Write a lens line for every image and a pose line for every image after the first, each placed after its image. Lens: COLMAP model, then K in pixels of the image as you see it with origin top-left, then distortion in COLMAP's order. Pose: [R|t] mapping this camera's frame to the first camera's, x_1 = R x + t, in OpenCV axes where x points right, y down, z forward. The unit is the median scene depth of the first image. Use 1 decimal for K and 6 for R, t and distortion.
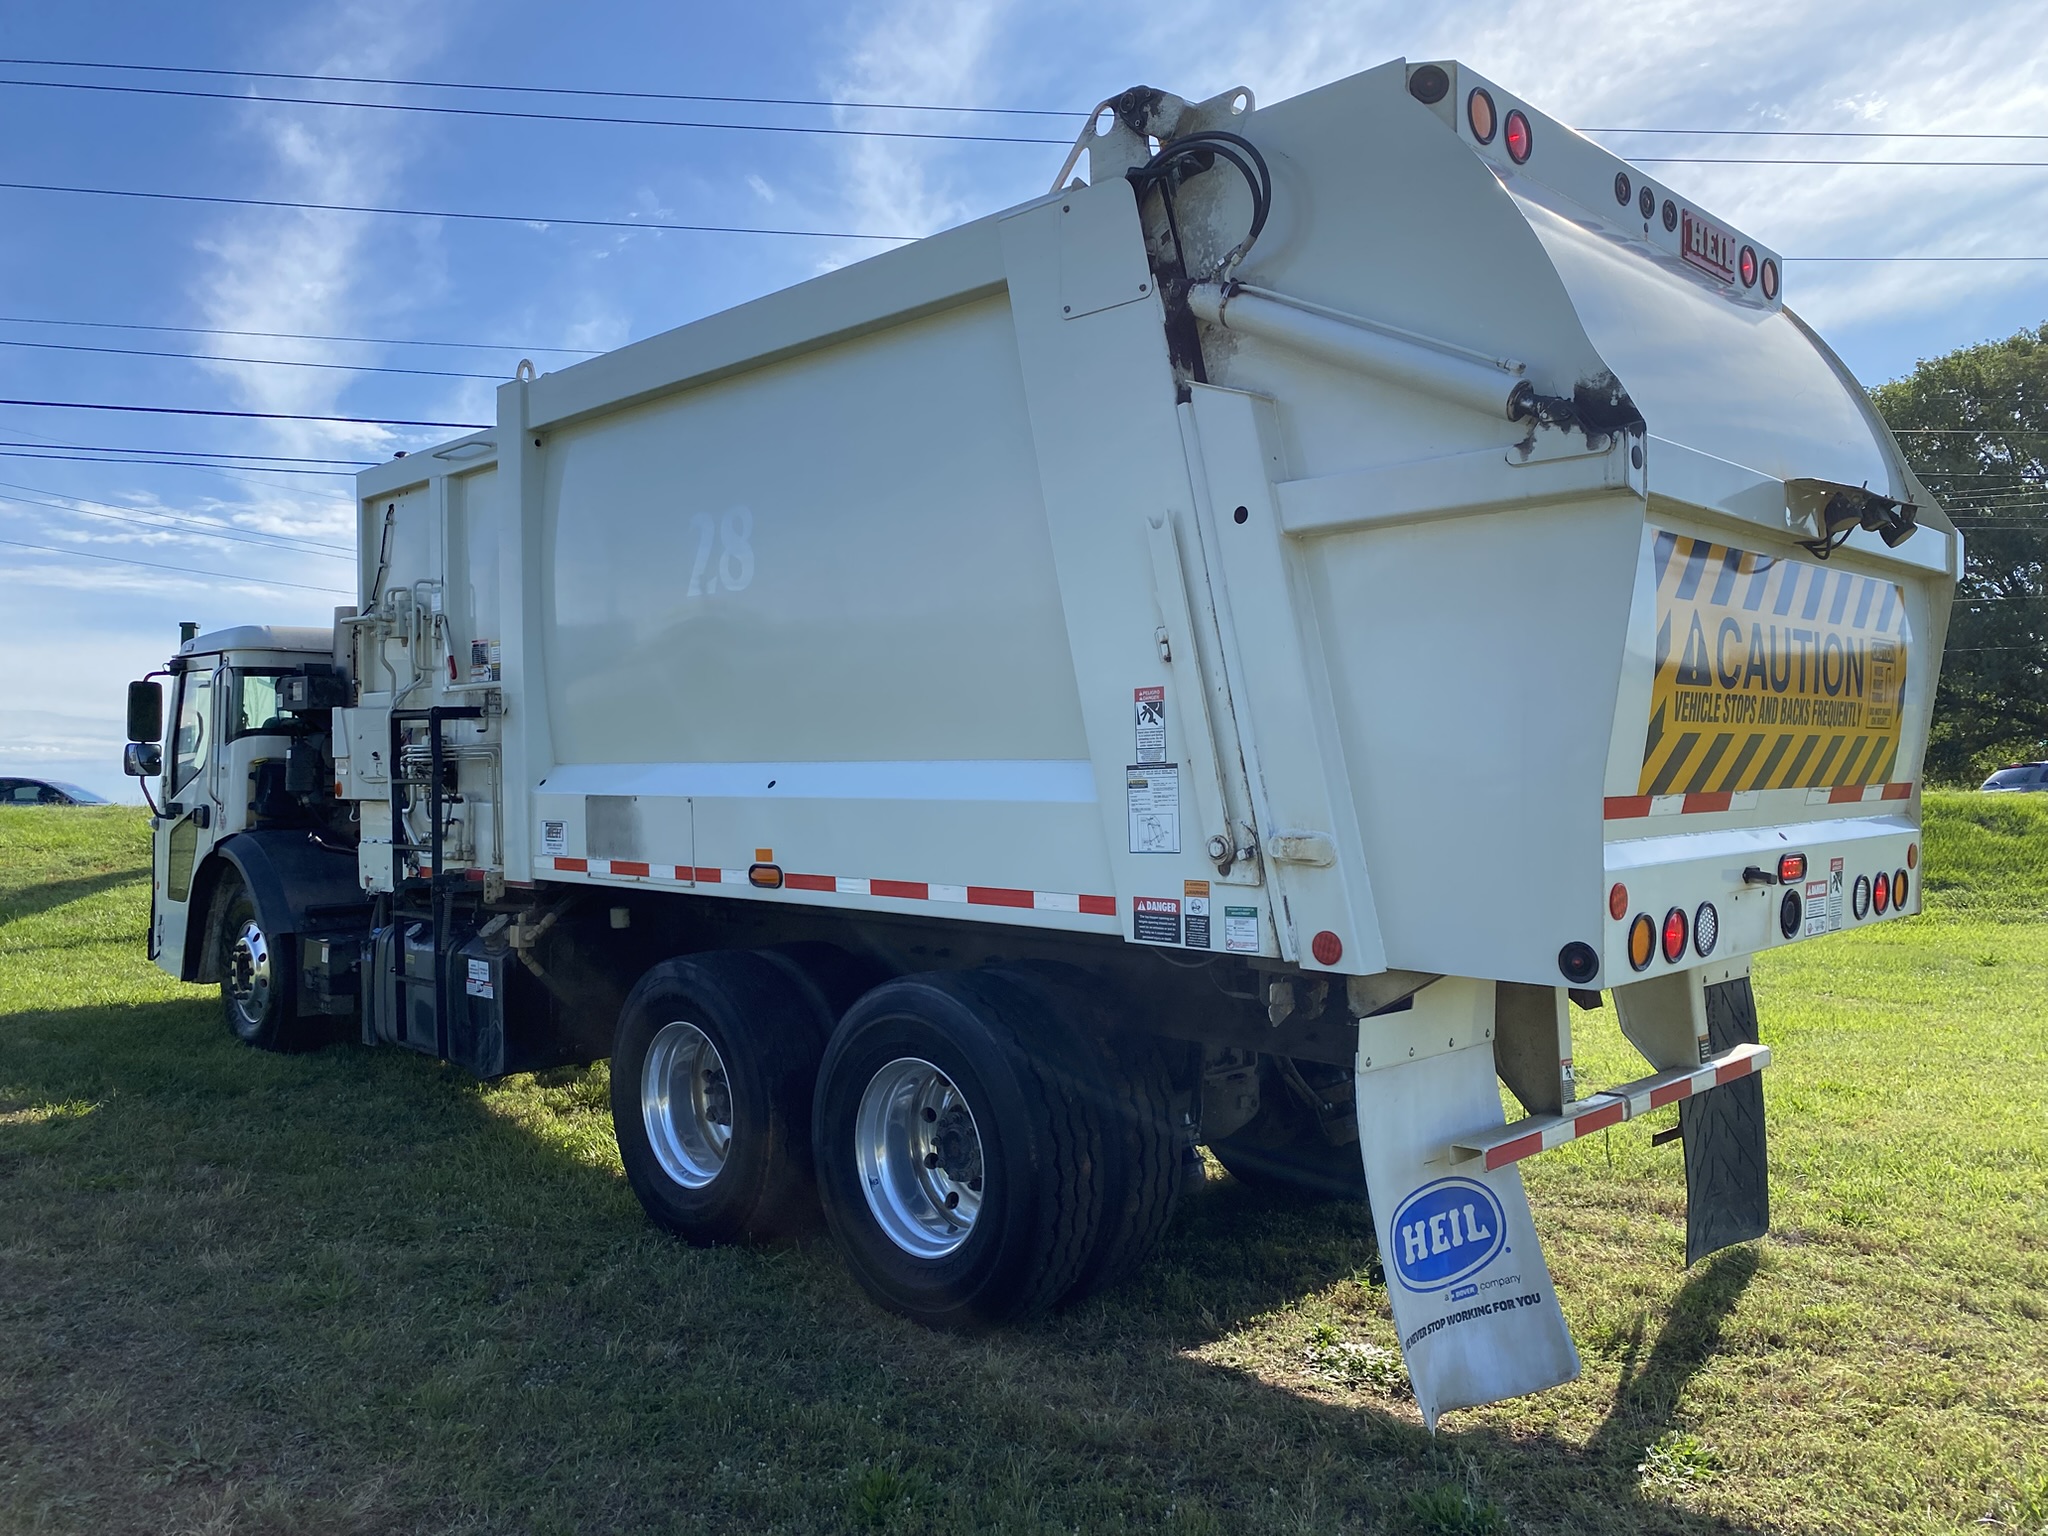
lens RADIAL K [[1558.5, 0, 997.0], [0, 1558.5, 771.9], [0, 0, 1]] dist [0.091479, -0.149299]
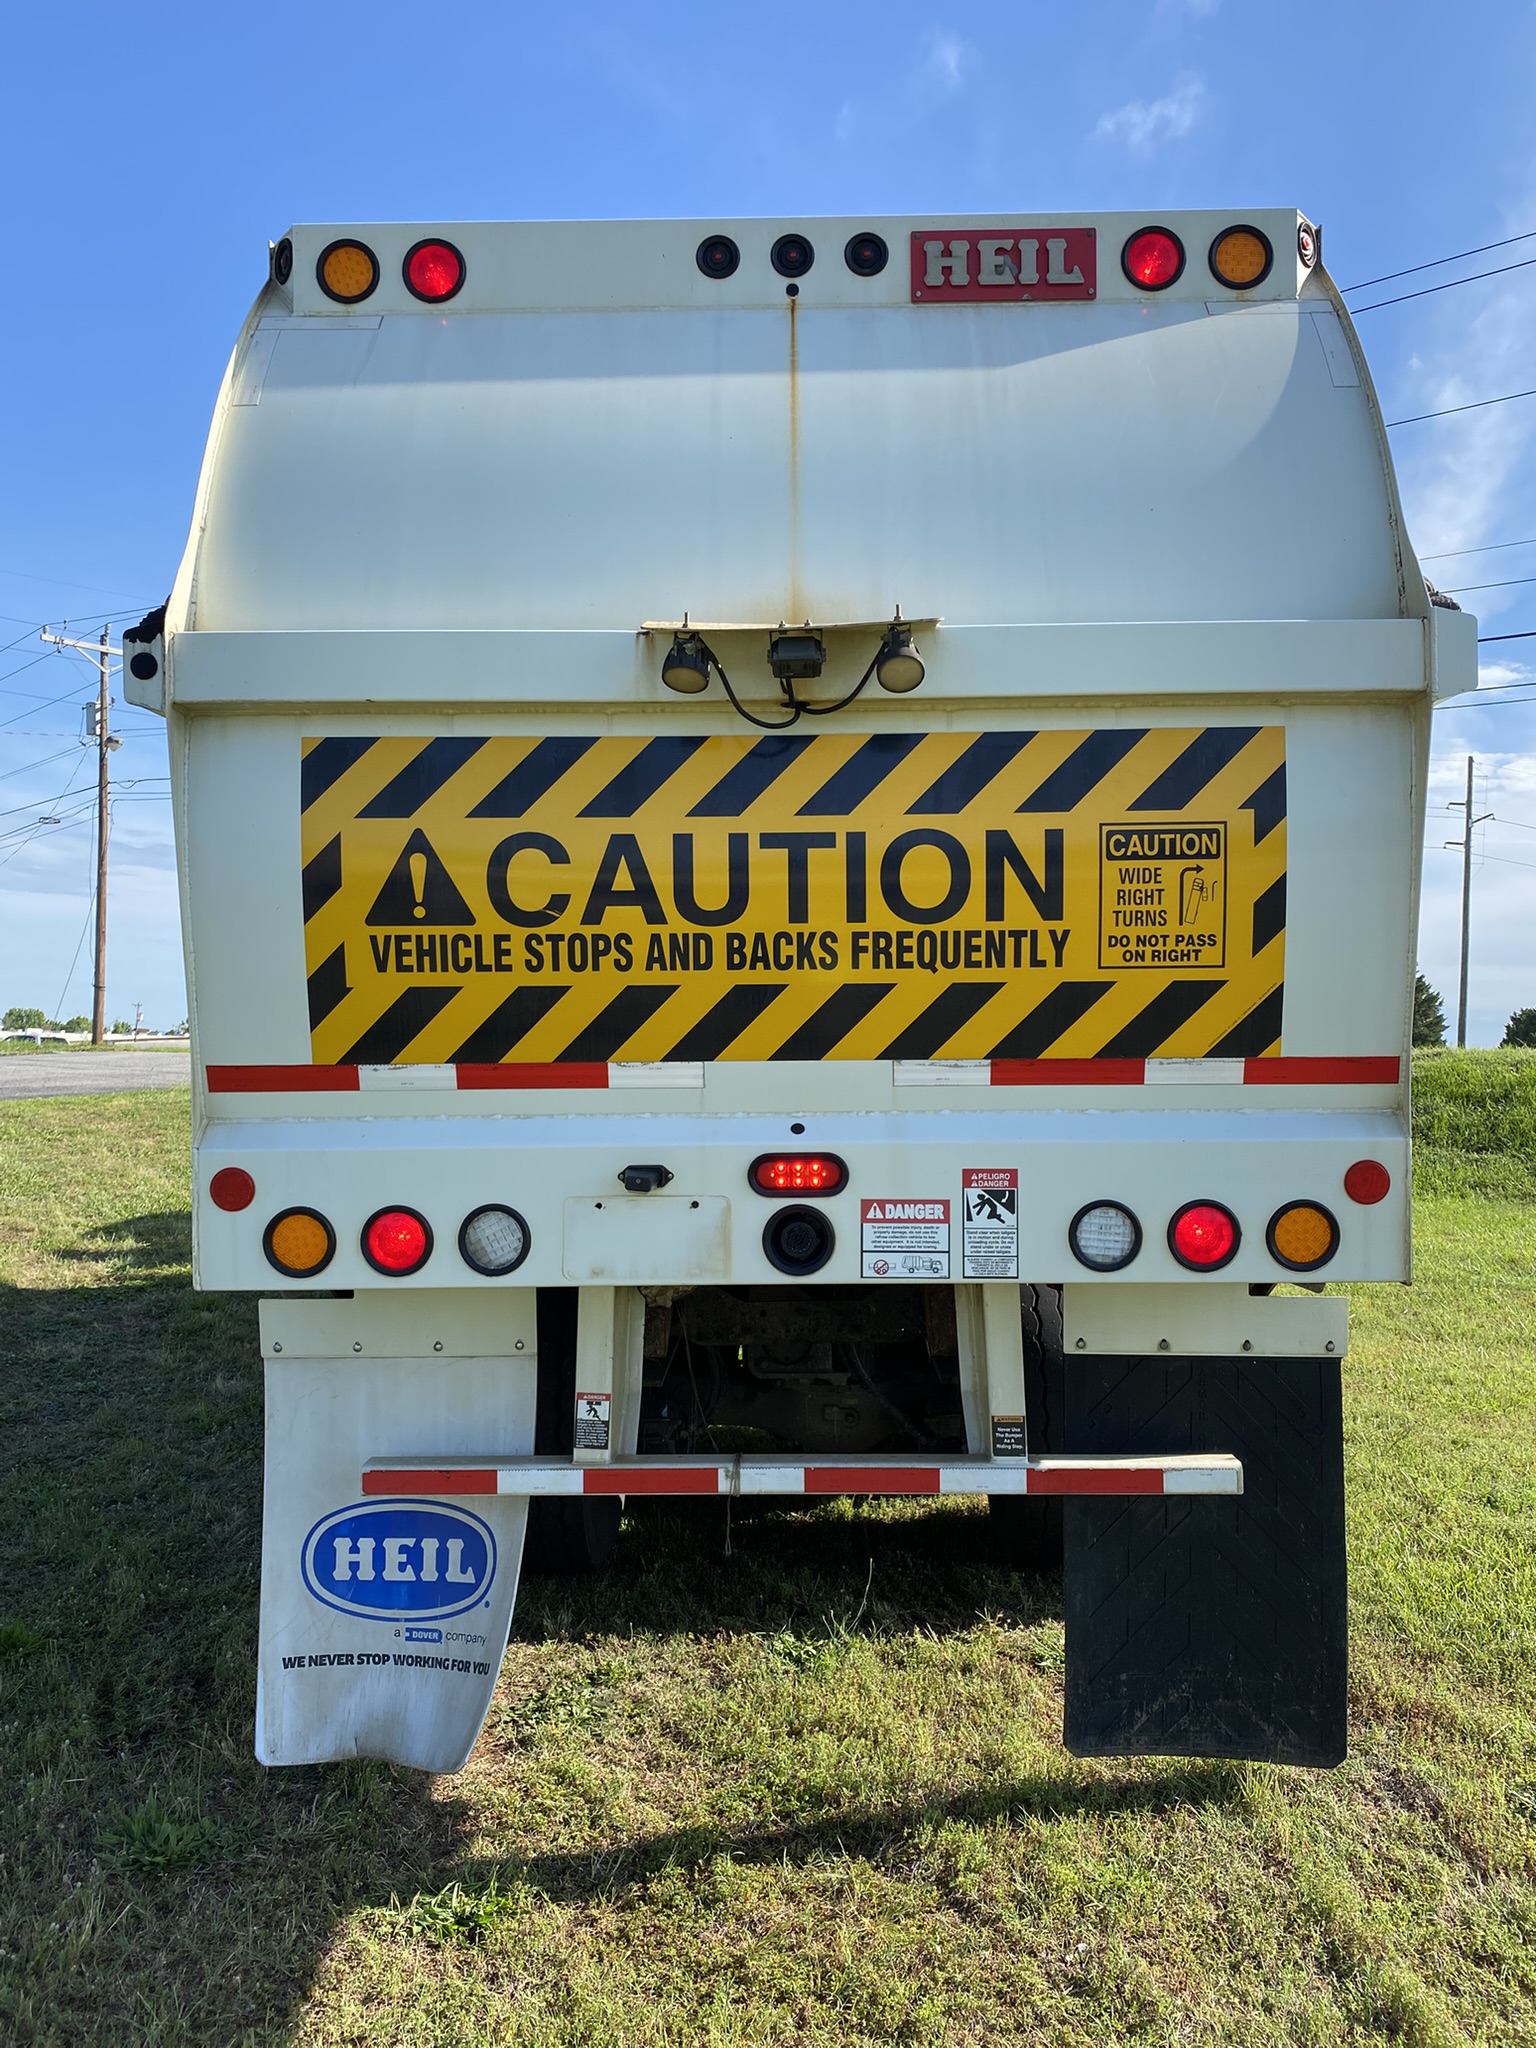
lens RADIAL K [[1558.5, 0, 773.5], [0, 1558.5, 1031.9], [0, 0, 1]] dist [0.091479, -0.149299]
pose [[0.685579, 0.006608, -0.727968, 1.056581], [-0.001924, 0.999972, 0.007264, -0.007505], [0.727995, -0.003579, 0.685573, 0.548949]]
